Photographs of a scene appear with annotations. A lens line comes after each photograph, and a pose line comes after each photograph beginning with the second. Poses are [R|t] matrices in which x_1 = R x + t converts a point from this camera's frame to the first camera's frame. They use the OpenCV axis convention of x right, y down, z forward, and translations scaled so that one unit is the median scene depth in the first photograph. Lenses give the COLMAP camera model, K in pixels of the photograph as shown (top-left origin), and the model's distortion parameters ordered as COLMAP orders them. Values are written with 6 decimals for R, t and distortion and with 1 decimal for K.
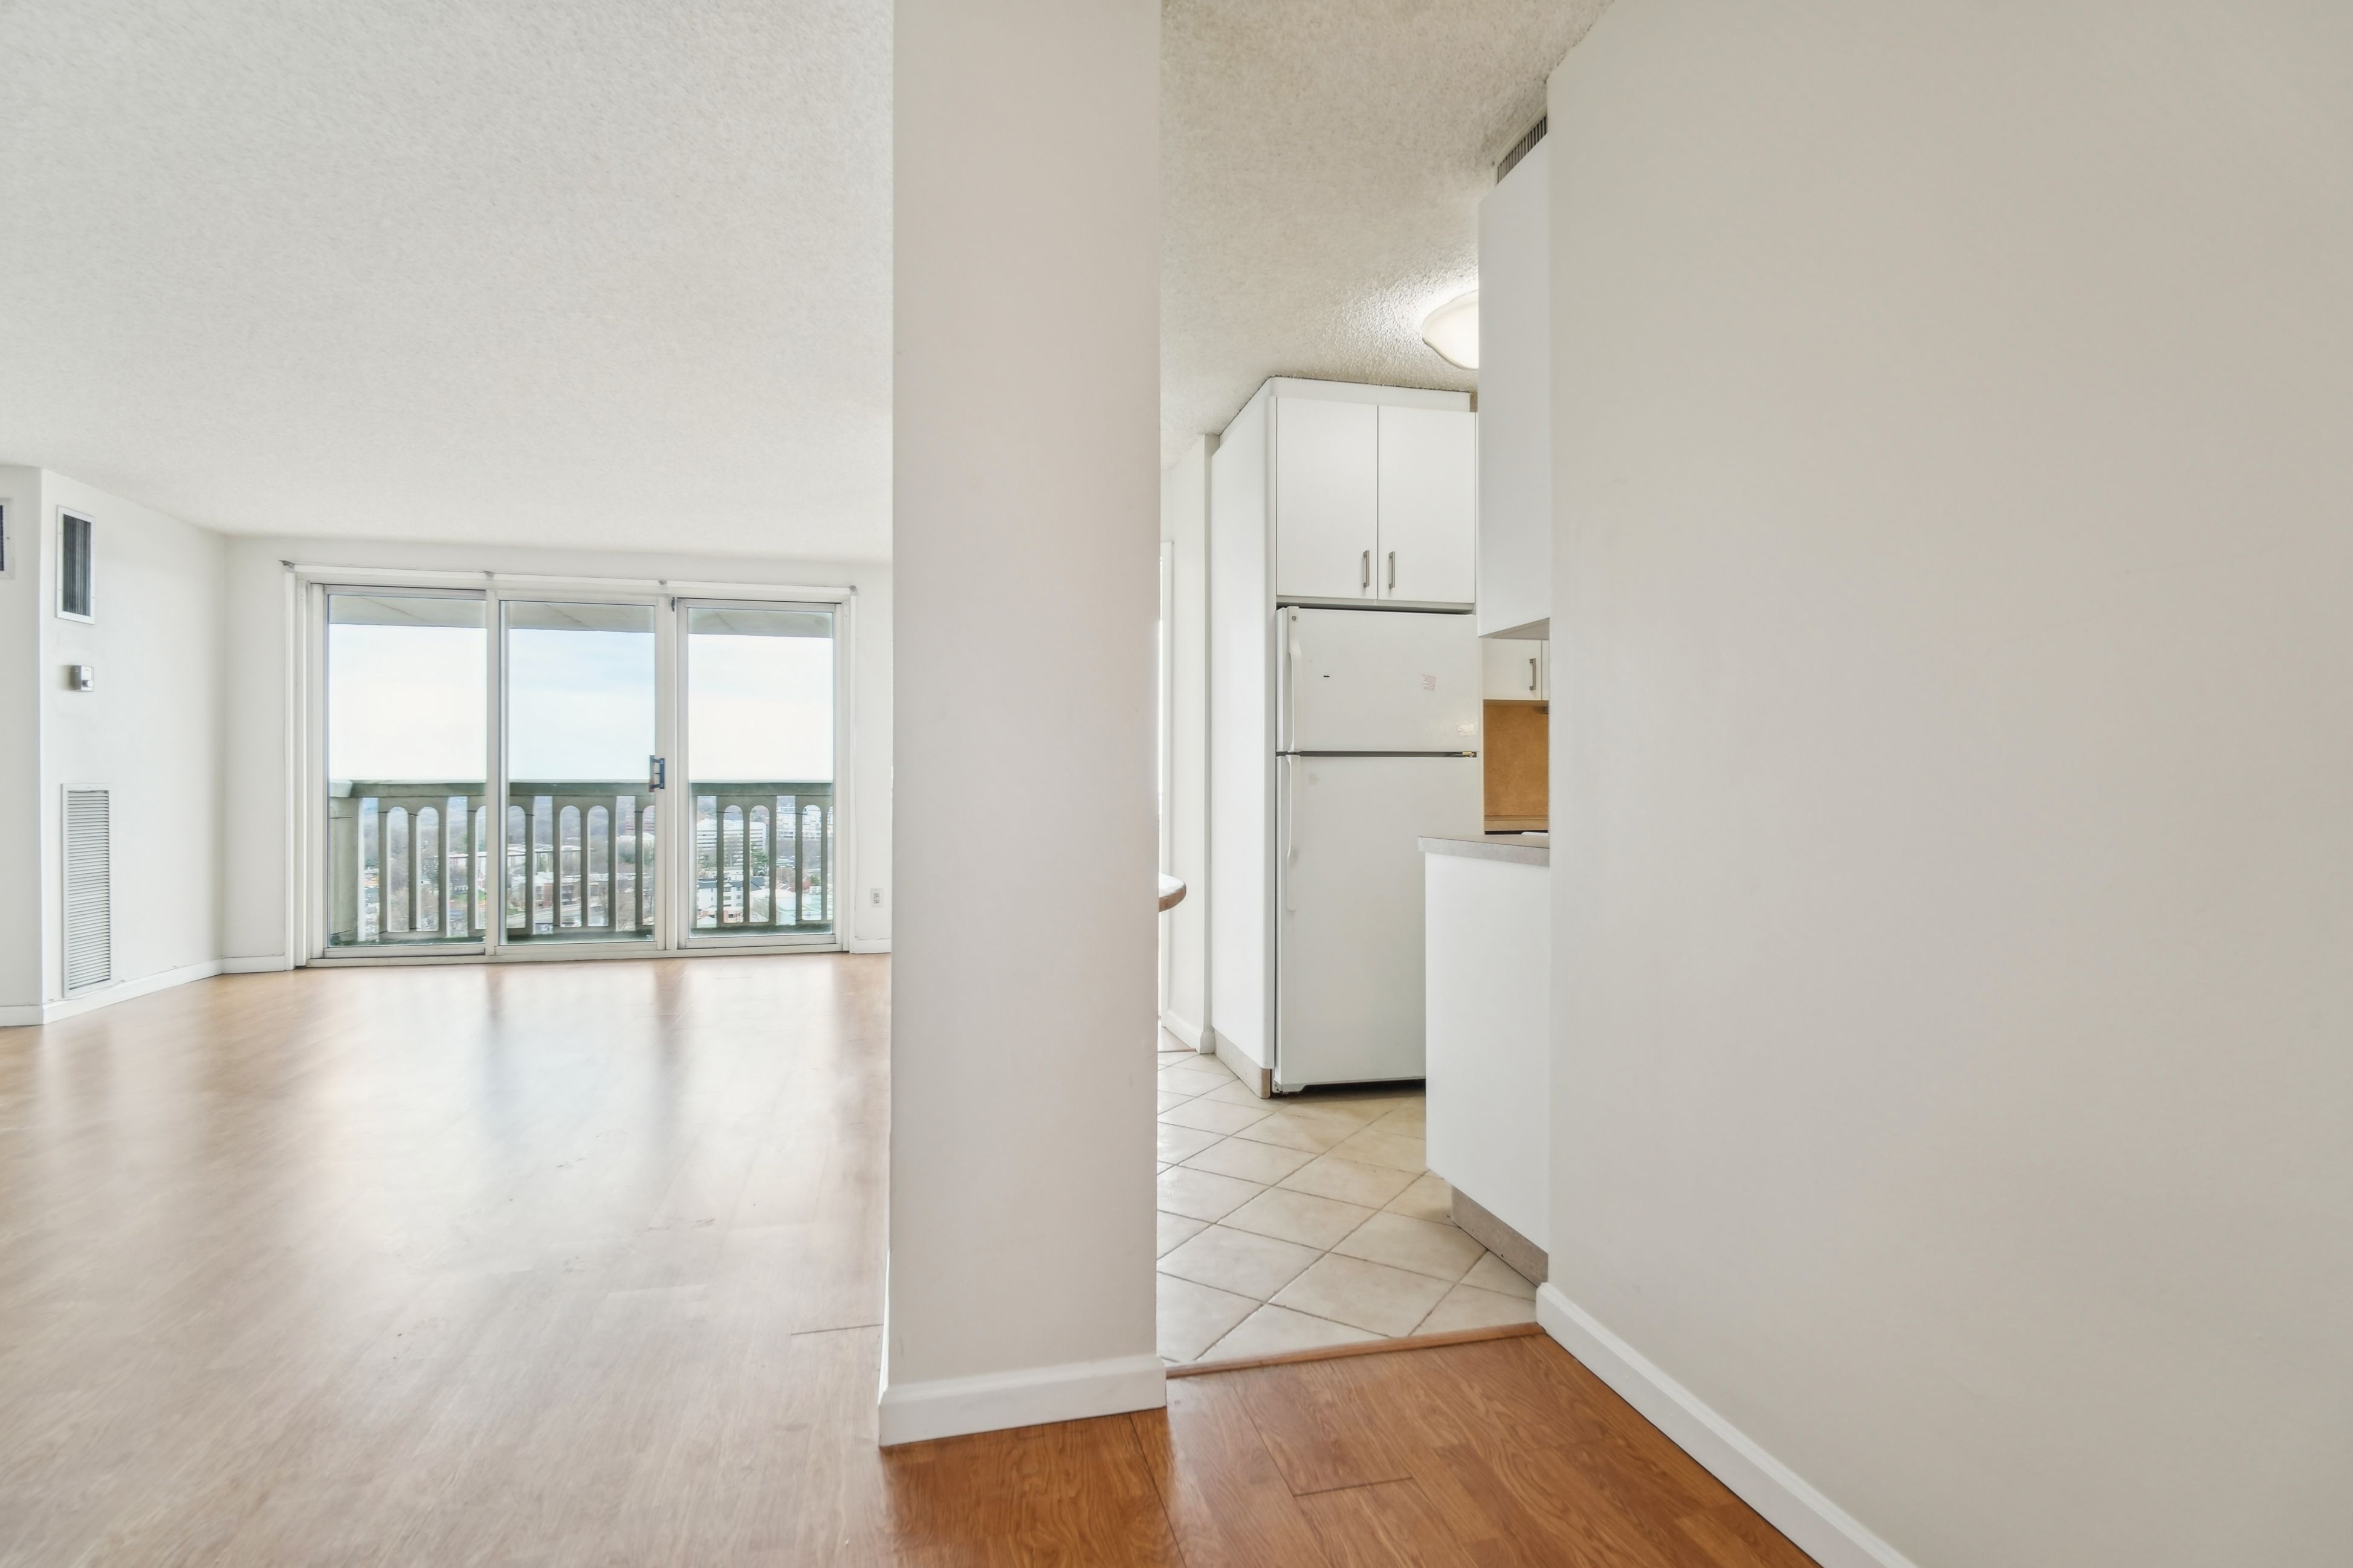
lens RADIAL K [[1117.7, 0, 1172.4], [0, 1117.7, 786.4], [0, 0, 1]] dist [0.003571, -0.006520]
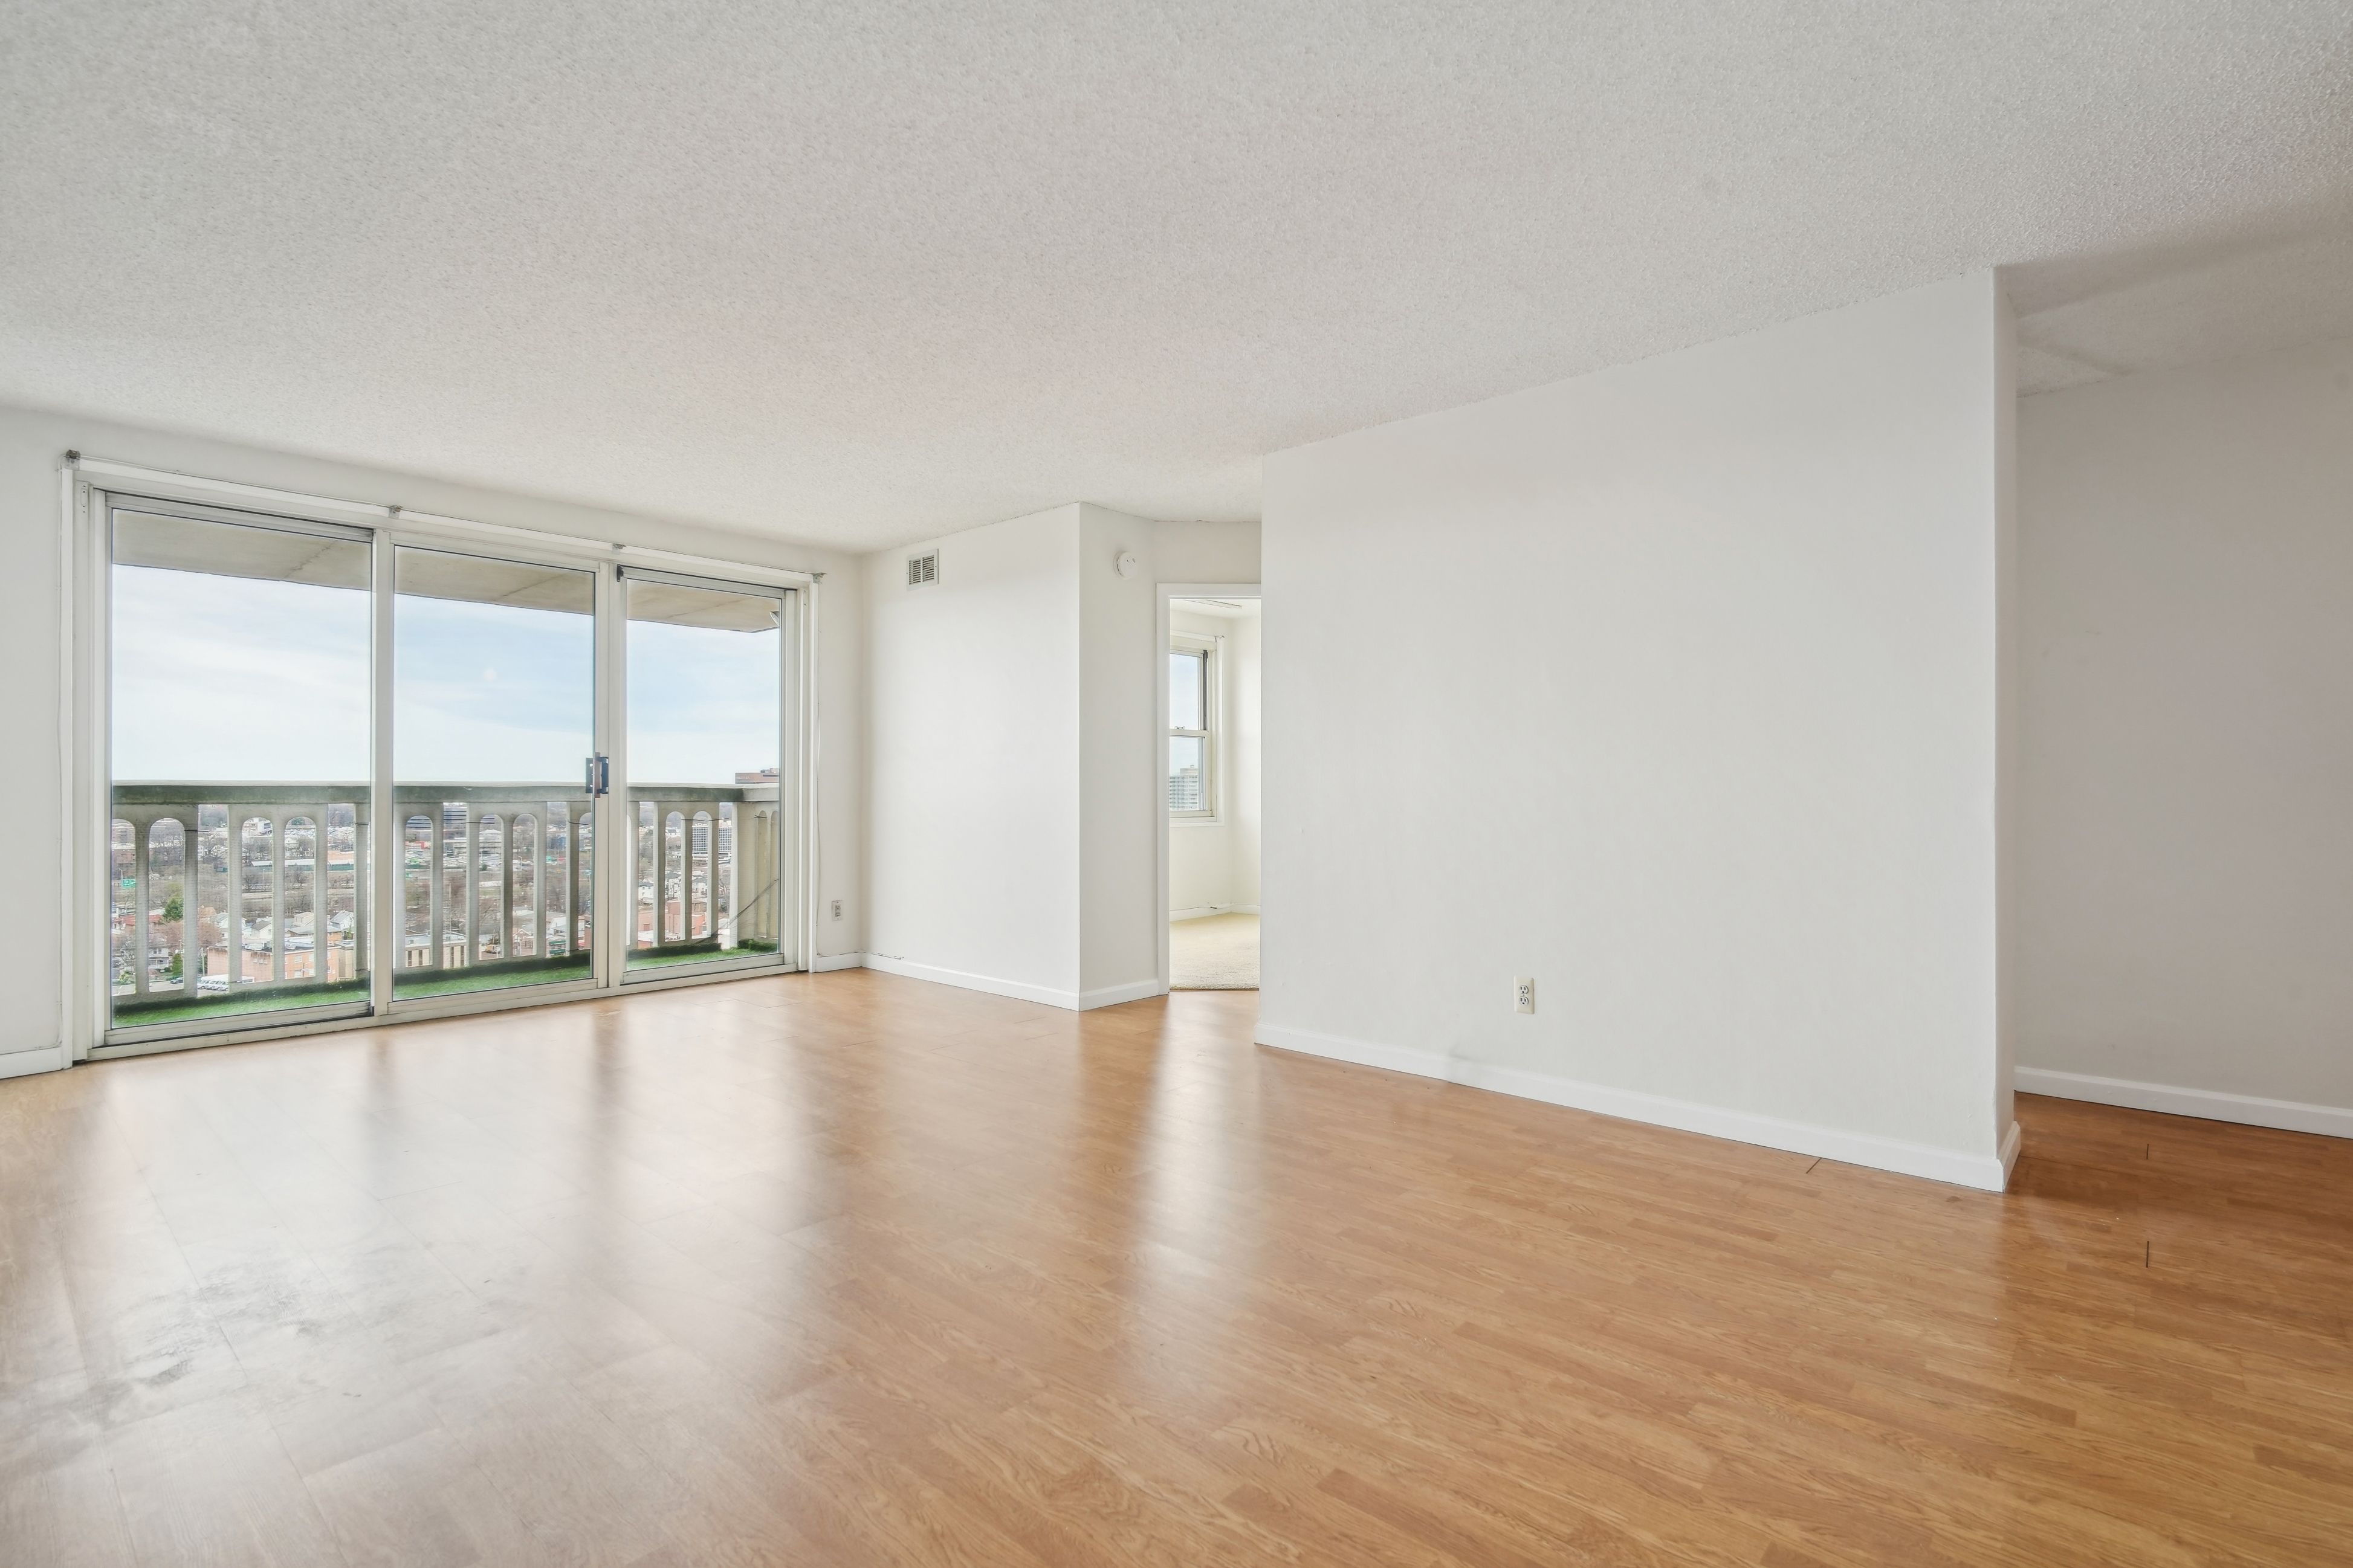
lens RADIAL K [[1127.5, 0, 1172.4], [0, 1127.5, 778.5], [0, 0, 1]] dist [0.000554, -0.004162]
pose [[0.820461, 0.005959, 0.571671, -0.623647], [-0.000009, 0.999946, -0.010411, -0.000255], [-0.571703, 0.008537, 0.820417, 0.077289]]
